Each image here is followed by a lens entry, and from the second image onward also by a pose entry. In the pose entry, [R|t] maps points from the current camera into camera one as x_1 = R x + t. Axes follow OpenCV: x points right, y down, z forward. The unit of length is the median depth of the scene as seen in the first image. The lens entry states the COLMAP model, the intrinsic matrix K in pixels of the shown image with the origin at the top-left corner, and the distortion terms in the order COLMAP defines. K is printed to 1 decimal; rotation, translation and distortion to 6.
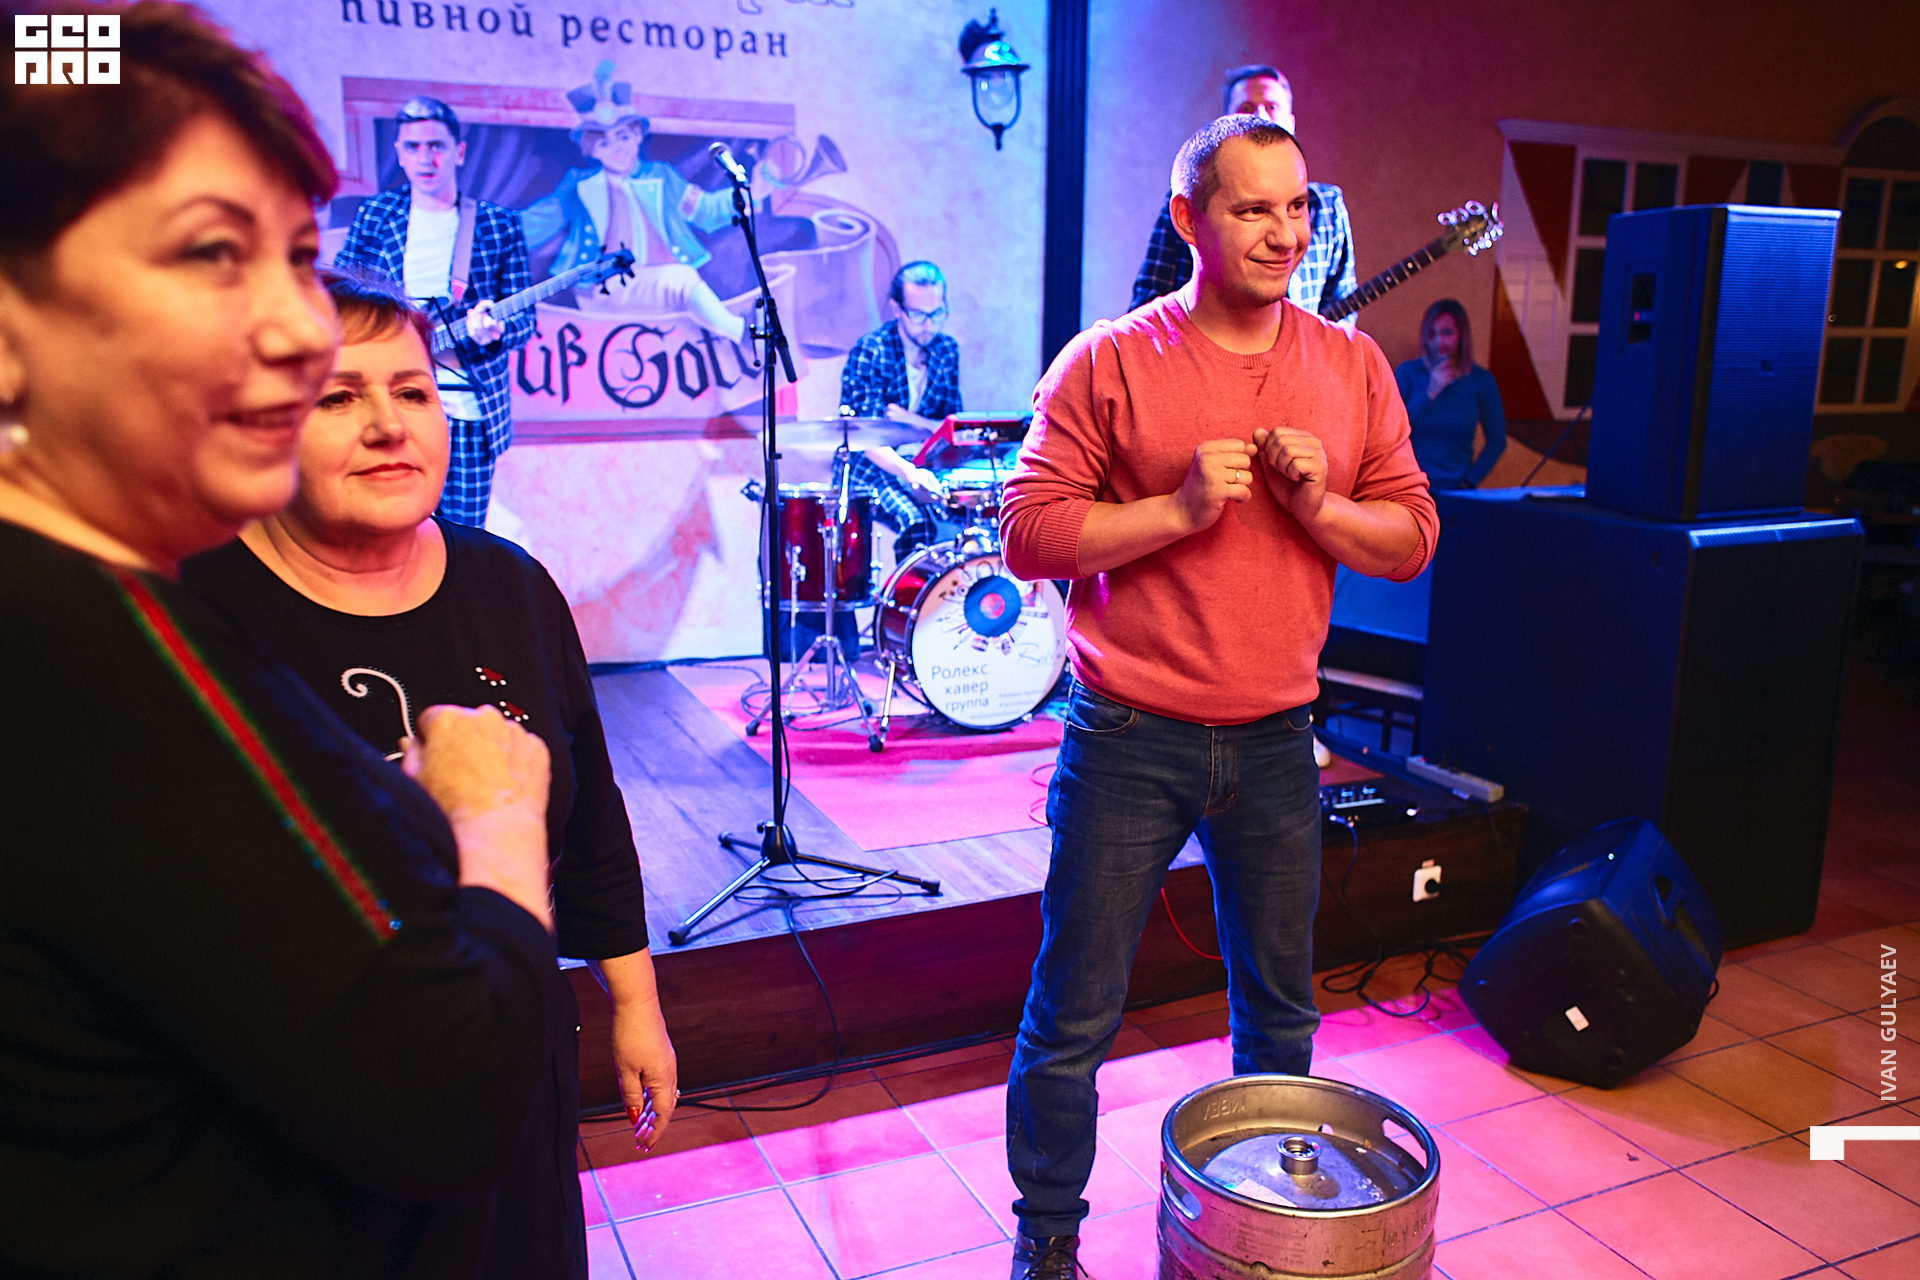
lens RADIAL K [[1536.9, 0, 969.1], [0, 1536.9, 637.7], [0, 0, 1]] dist [-0.089332, 0.116967]
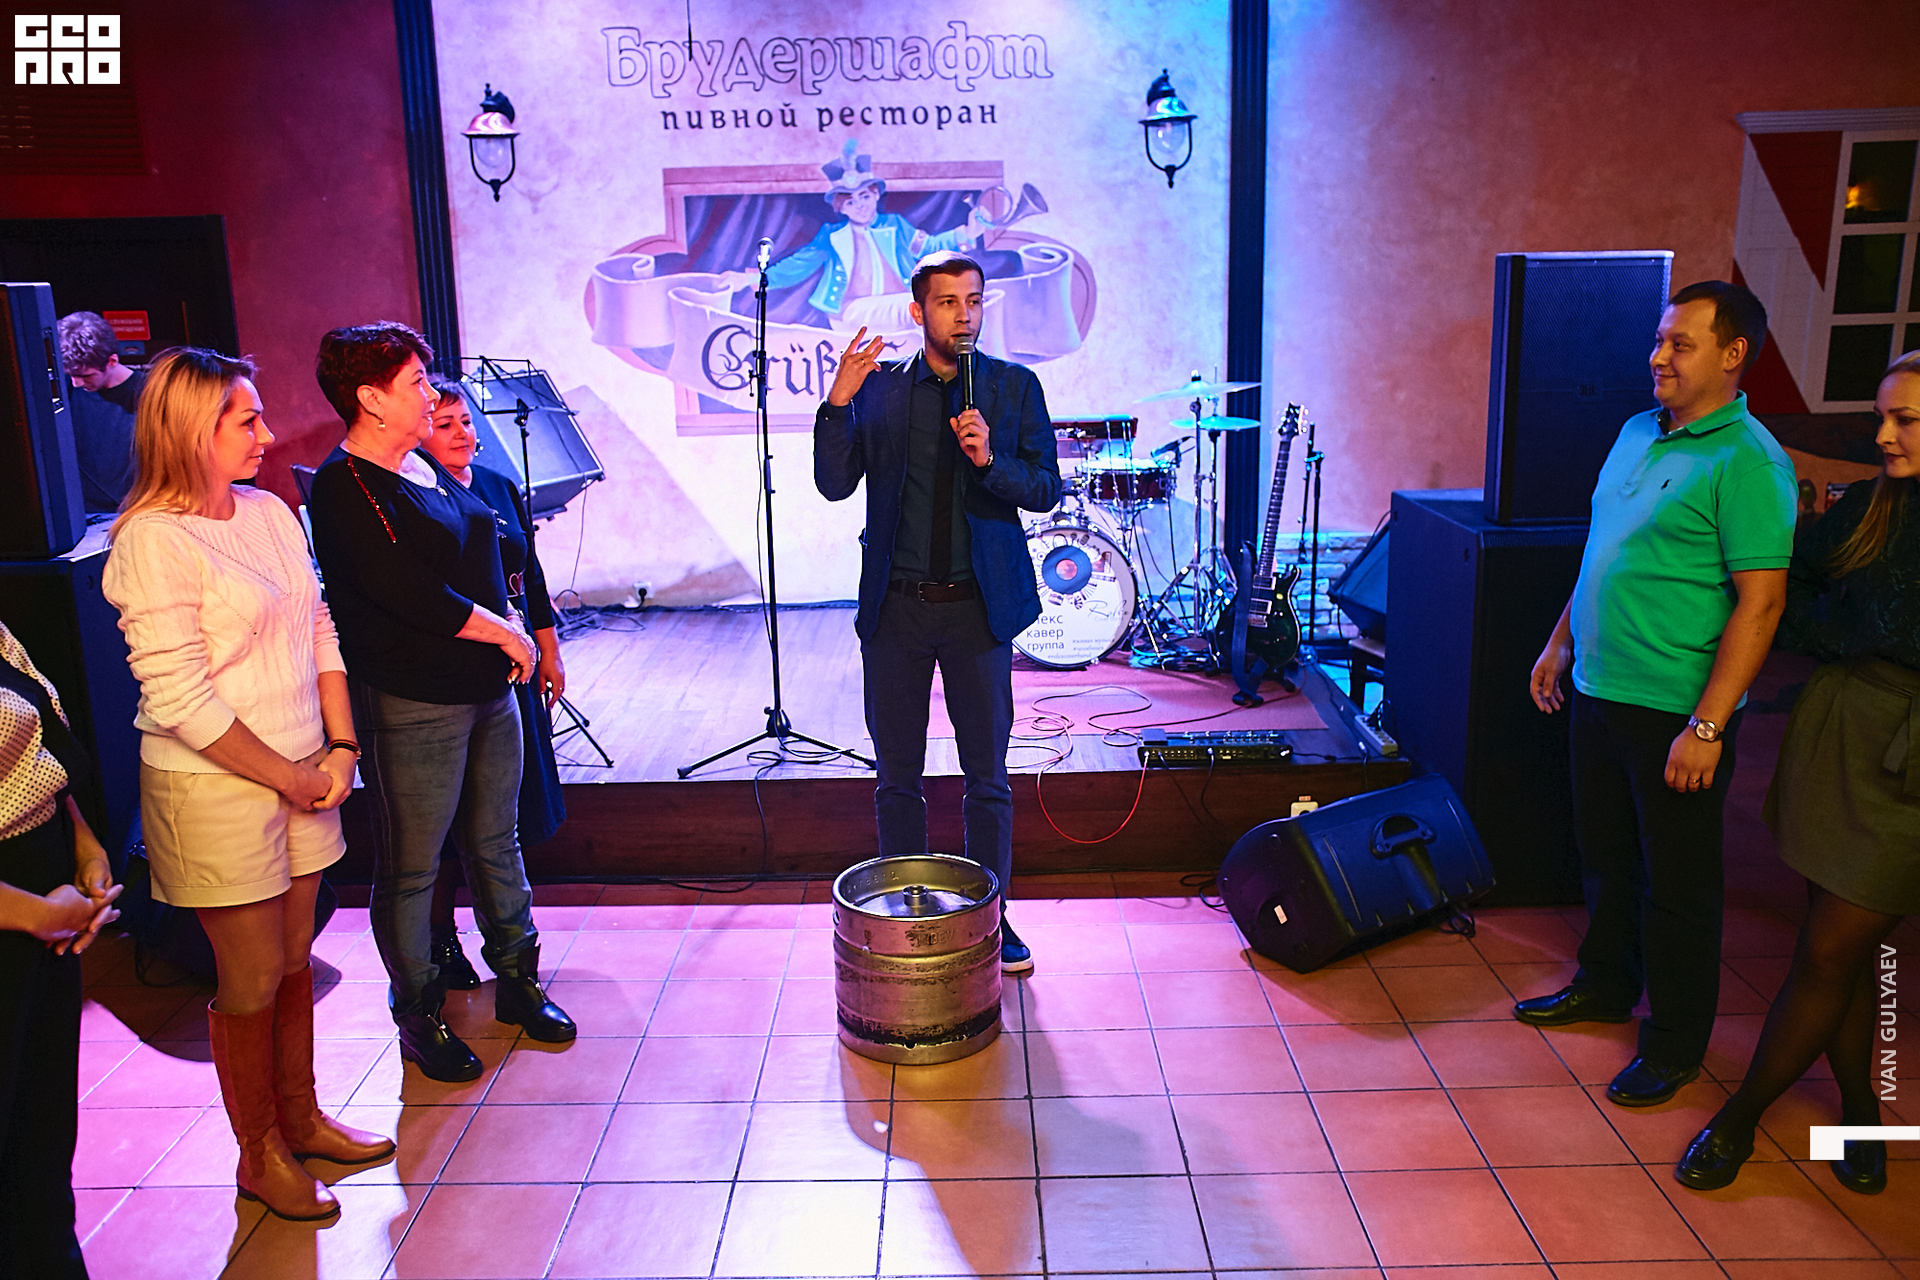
lens RADIAL K [[1536.9, 0, 951.8], [0, 1536.9, 637.4], [0, 0, 1]] dist [-0.089332, 0.116967]
pose [[0.909584, 0.067329, -0.410030, 0.396558], [-0.056997, 0.997674, 0.037385, -0.006051], [0.411593, -0.010634, 0.911306, -0.162105]]
